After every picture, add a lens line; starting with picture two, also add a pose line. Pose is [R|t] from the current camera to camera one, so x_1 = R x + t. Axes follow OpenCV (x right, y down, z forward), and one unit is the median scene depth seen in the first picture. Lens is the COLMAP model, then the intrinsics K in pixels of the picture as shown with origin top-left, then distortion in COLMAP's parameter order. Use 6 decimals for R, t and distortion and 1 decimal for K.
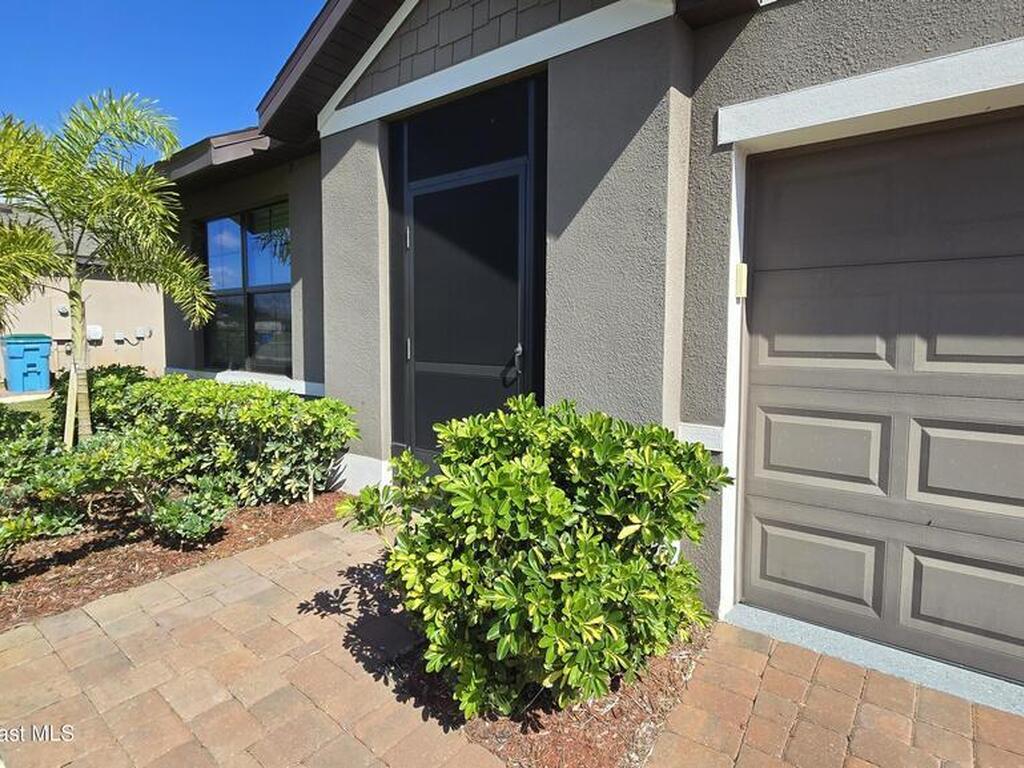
lens RADIAL K [[557.2, 0, 510.9], [0, 557.2, 371.4], [0, 0, 1]] dist [-0.001670, -0.001340]
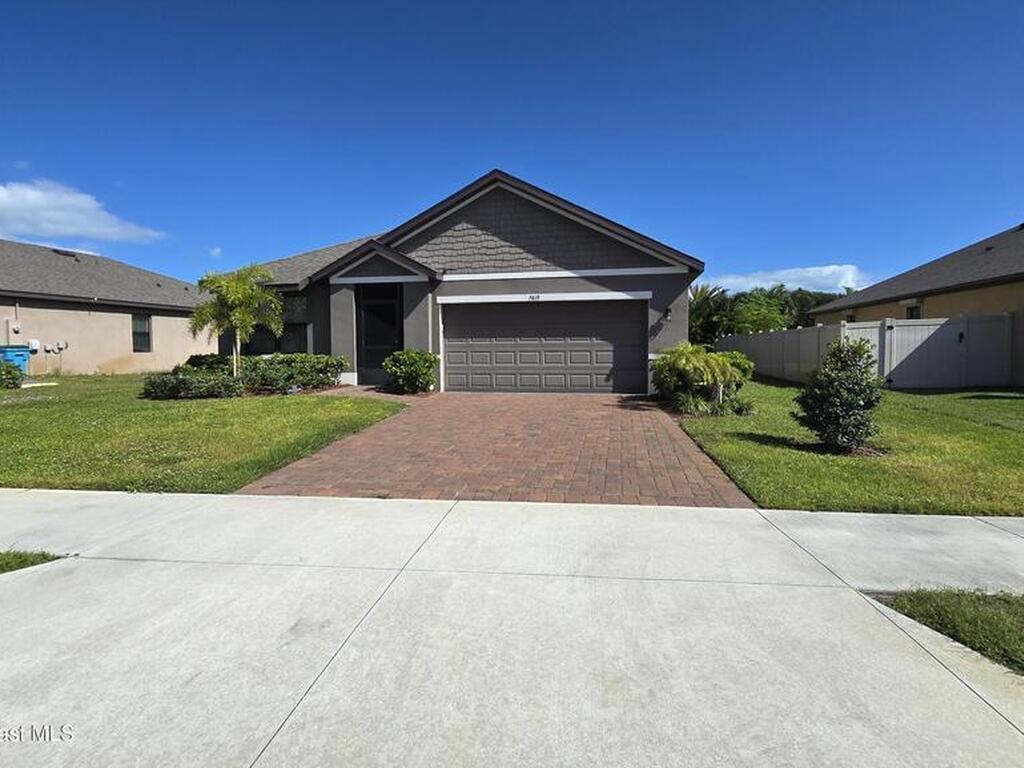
lens RADIAL K [[557.2, 0, 510.9], [0, 557.2, 371.4], [0, 0, 1]] dist [-0.001670, -0.001340]
pose [[0.897745, -0.031853, 0.439363, -1.227615], [0.043075, 0.998950, -0.015591, 0.331903], [-0.438405, 0.032923, 0.898174, -3.692207]]
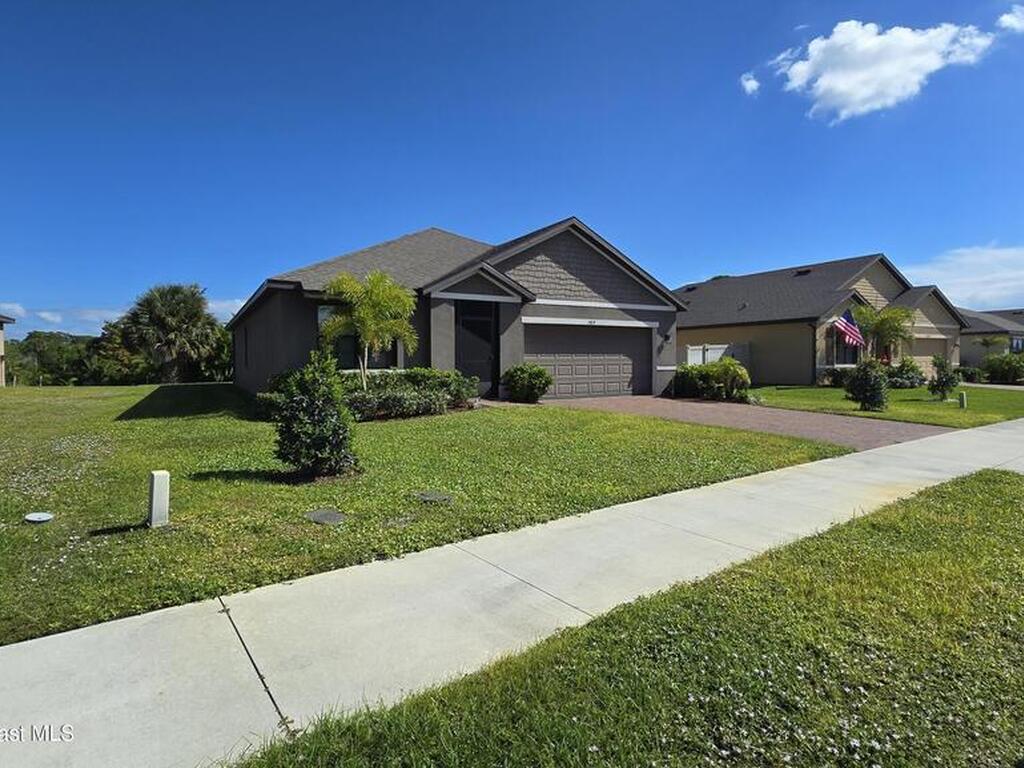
lens RADIAL K [[557.2, 0, 510.9], [0, 557.2, 371.4], [0, 0, 1]] dist [-0.001670, -0.001340]
pose [[0.366083, -0.026958, 0.930192, -4.722824], [0.075029, 0.997181, -0.000629, 0.108830], [-0.927553, 0.070021, 0.367074, -0.972567]]
